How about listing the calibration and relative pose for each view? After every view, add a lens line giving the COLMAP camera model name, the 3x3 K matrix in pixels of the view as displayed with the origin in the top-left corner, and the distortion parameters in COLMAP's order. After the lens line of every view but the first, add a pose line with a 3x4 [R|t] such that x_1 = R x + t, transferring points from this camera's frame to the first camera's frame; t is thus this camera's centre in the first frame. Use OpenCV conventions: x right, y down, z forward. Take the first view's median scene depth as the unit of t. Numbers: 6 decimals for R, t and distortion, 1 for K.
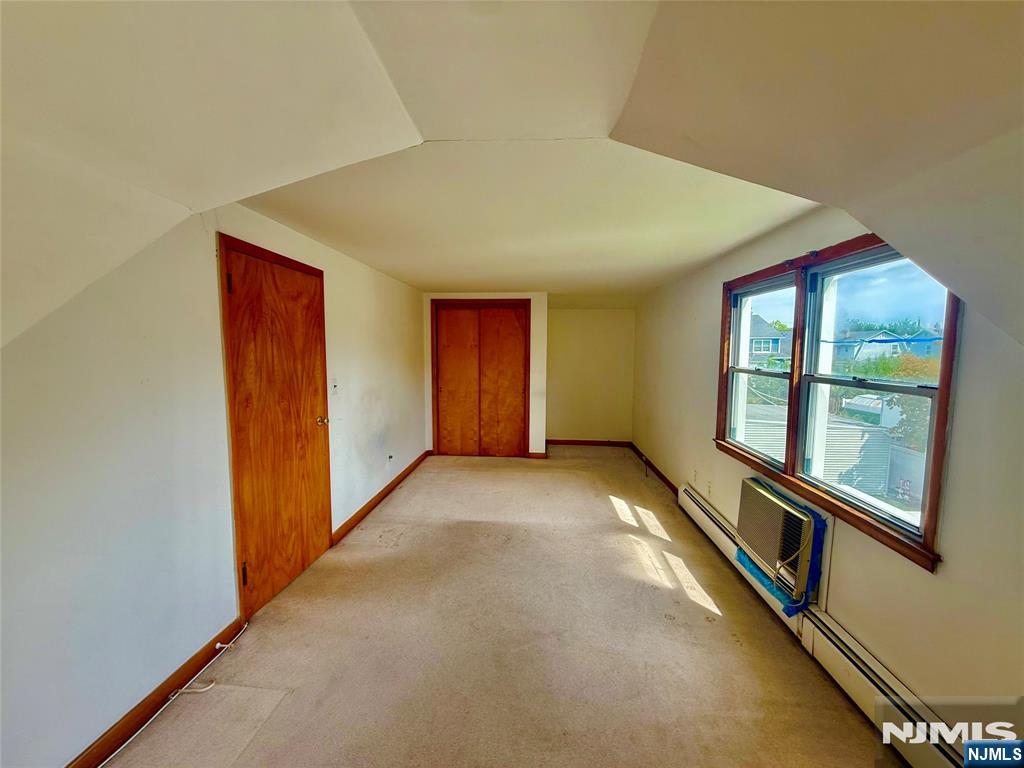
lens RADIAL K [[407.6, 0, 509.8], [0, 407.6, 384.9], [0, 0, 1]] dist [-0.000582, 0.000474]
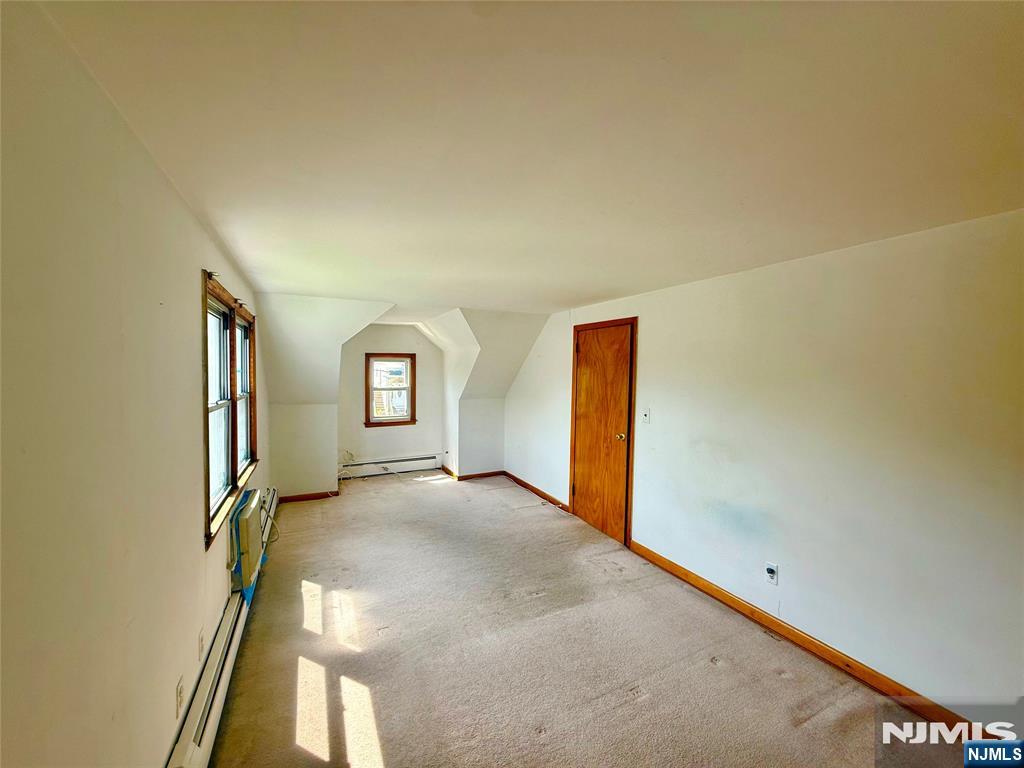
lens RADIAL K [[407.6, 0, 509.8], [0, 407.6, 384.9], [0, 0, 1]] dist [-0.000582, 0.000474]
pose [[-0.864853, 0.003594, -0.502013, 0.519832], [-0.059142, 0.992282, 0.108991, -0.207826], [0.498530, 0.123951, -0.857965, 2.063887]]
